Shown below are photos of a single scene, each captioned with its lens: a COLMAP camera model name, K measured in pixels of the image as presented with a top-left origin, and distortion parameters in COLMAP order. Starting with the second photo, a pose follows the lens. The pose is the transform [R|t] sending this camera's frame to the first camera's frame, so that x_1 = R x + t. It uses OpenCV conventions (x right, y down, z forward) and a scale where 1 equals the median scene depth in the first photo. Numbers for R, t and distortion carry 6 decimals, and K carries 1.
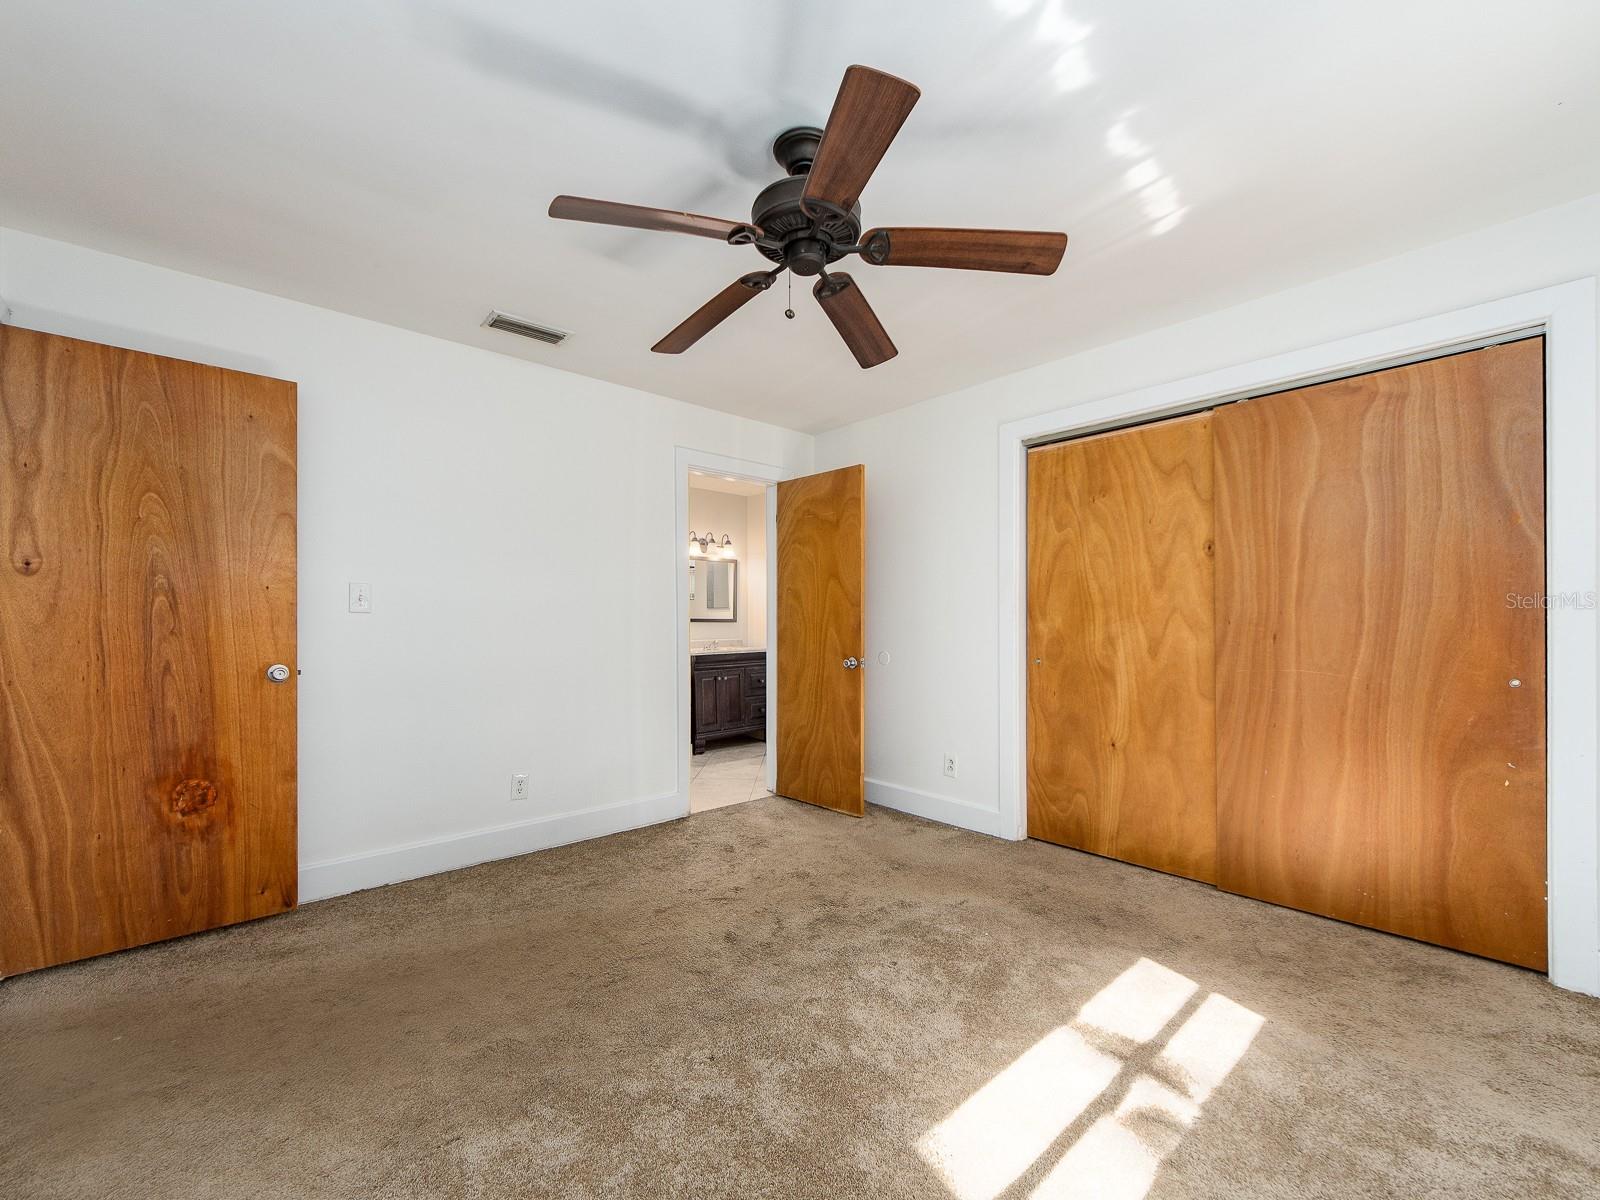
lens RADIAL K [[657.0, 0, 802.2], [0, 657.0, 625.3], [0, 0, 1]] dist [0.000228, -0.000006]
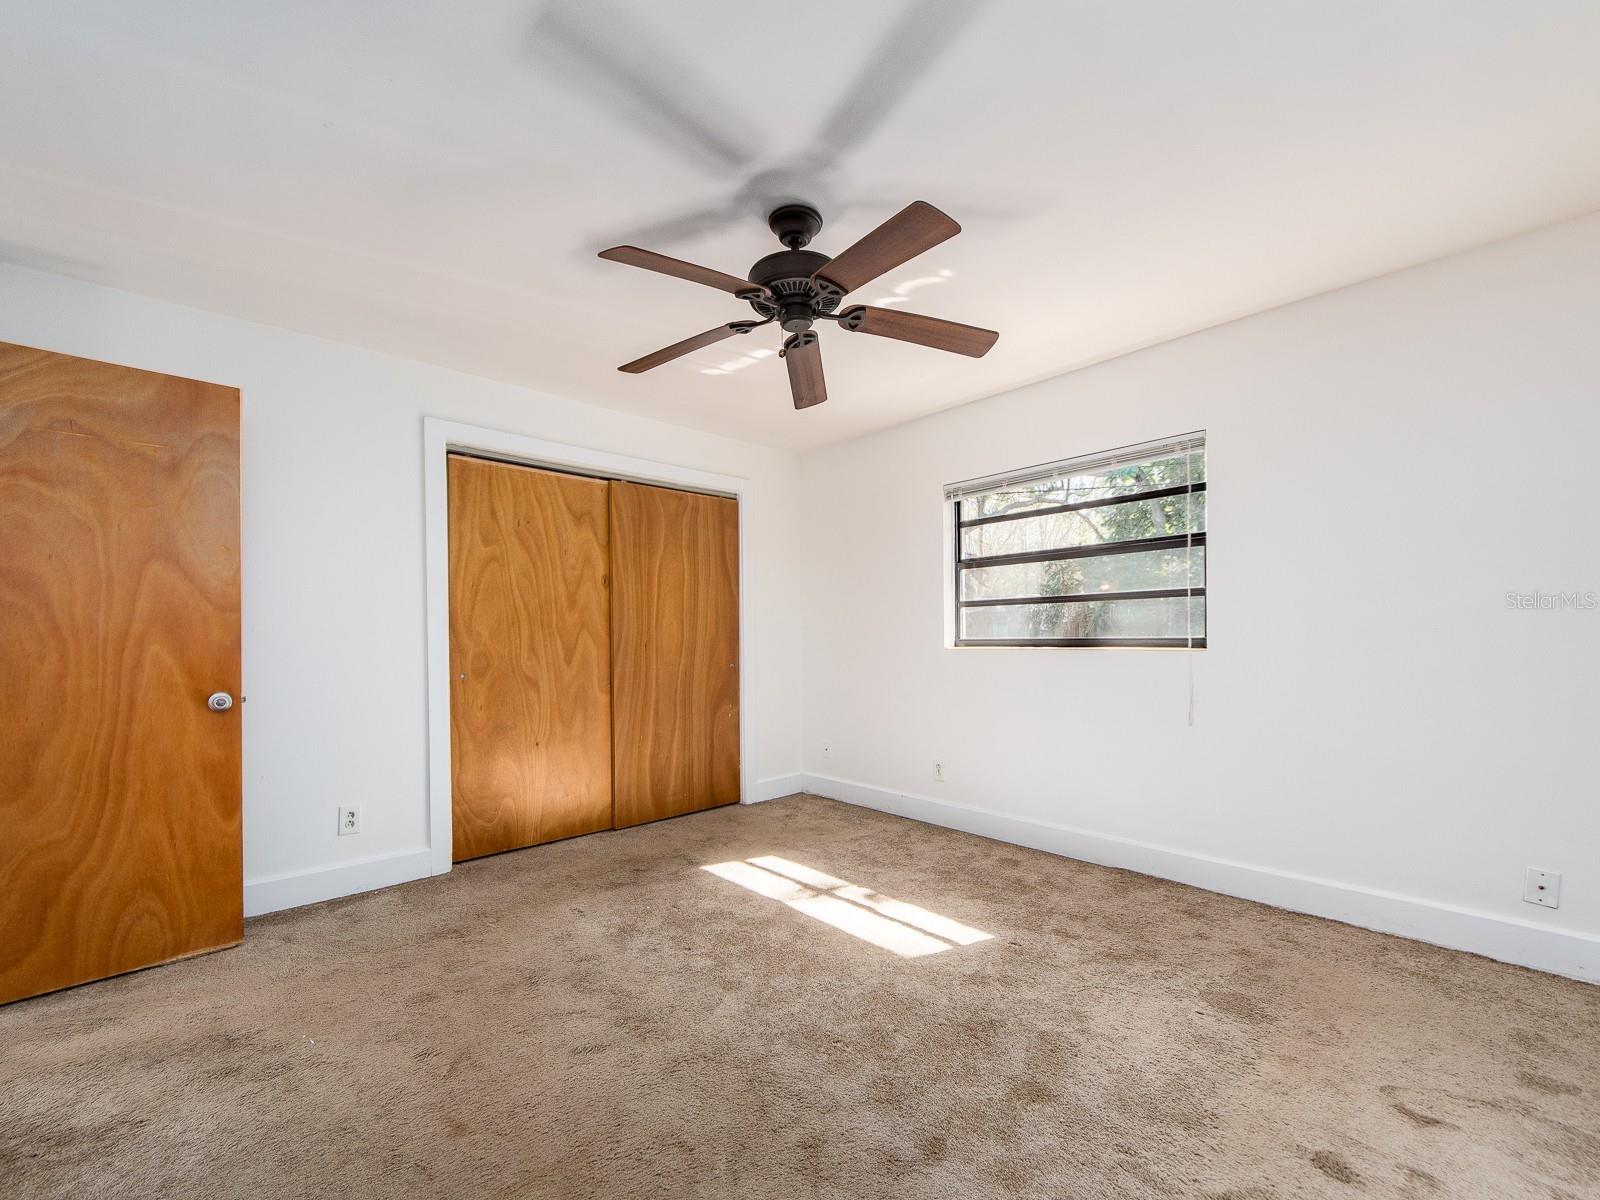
lens RADIAL K [[657.9, 0, 749.2], [0, 657.9, 634.5], [0, 0, 1]] dist [-0.000726, -0.000078]
pose [[0.033543, 0.005203, 0.999424, -0.685845], [0.010600, 0.999928, -0.005561, 0.002897], [-0.999381, 0.010781, 0.033485, 0.626501]]
